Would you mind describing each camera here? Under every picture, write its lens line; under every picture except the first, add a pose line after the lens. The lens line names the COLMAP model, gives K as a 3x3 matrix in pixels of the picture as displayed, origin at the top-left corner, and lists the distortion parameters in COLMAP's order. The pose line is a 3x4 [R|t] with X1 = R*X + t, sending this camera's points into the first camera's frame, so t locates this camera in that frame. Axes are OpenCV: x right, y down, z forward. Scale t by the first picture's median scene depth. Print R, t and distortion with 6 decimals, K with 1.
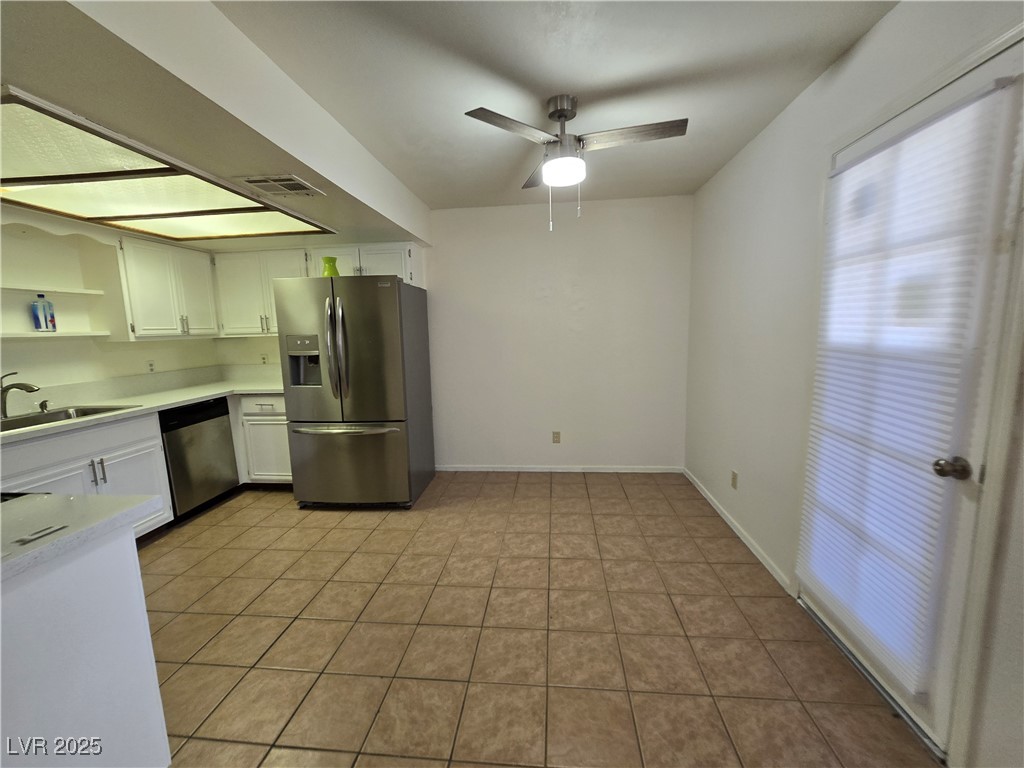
lens RADIAL K [[452.7, 0, 512.0], [0, 452.7, 384.0], [0, 0, 1]] dist [0.031616, 0.000158]
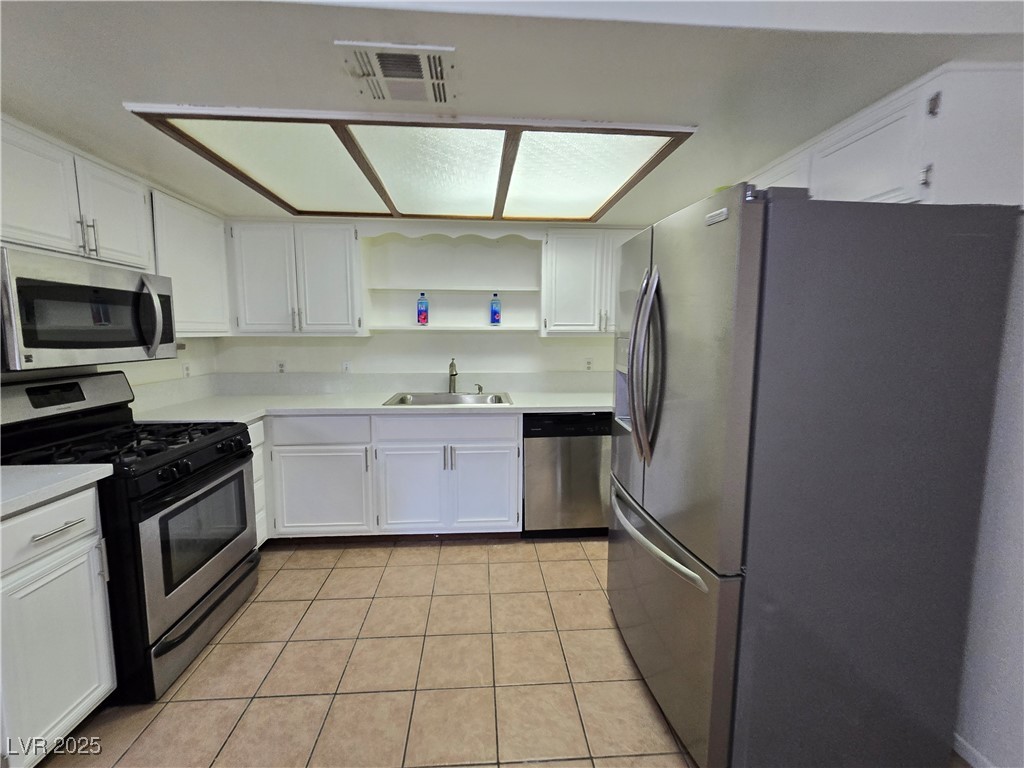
lens RADIAL K [[433.2, 0, 507.0], [0, 433.2, 374.3], [0, 0, 1]] dist [-0.000323, -0.000061]
pose [[0.161206, 0.129189, -0.978429, 0.077810], [-0.134051, 0.985074, 0.107981, -0.120489], [0.977775, 0.113752, 0.176118, 0.903836]]
